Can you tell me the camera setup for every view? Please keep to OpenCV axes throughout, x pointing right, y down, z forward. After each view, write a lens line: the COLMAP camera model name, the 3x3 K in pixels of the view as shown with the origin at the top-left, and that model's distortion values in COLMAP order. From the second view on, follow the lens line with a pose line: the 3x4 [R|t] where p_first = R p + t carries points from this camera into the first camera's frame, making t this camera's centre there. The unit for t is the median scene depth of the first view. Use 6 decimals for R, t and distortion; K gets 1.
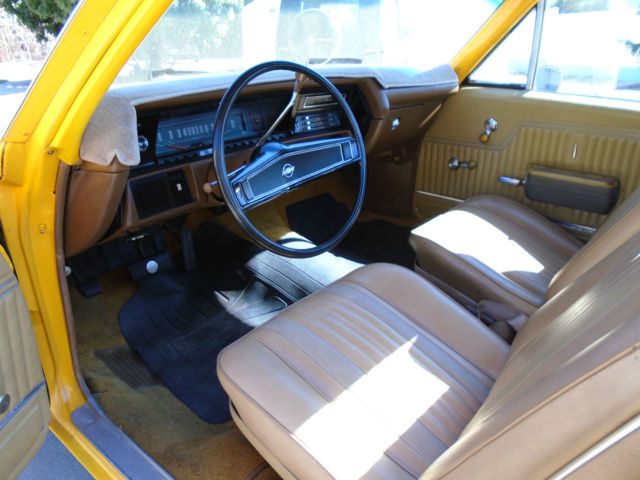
lens RADIAL K [[479.6, 0, 305.8], [0, 479.6, 243.2], [0, 0, 1]] dist [-0.008458, -0.000120]
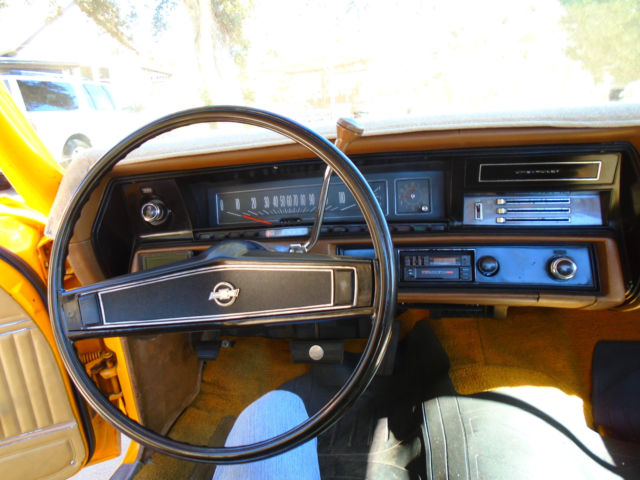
lens RADIAL K [[479.6, 0, 305.8], [0, 479.6, 243.2], [0, 0, 1]] dist [-0.008458, -0.000120]
pose [[0.530707, 0.197608, -0.824197, 0.349163], [-0.263614, 0.962693, 0.061071, -0.201032], [0.805517, 0.184859, 0.563001, 0.560618]]
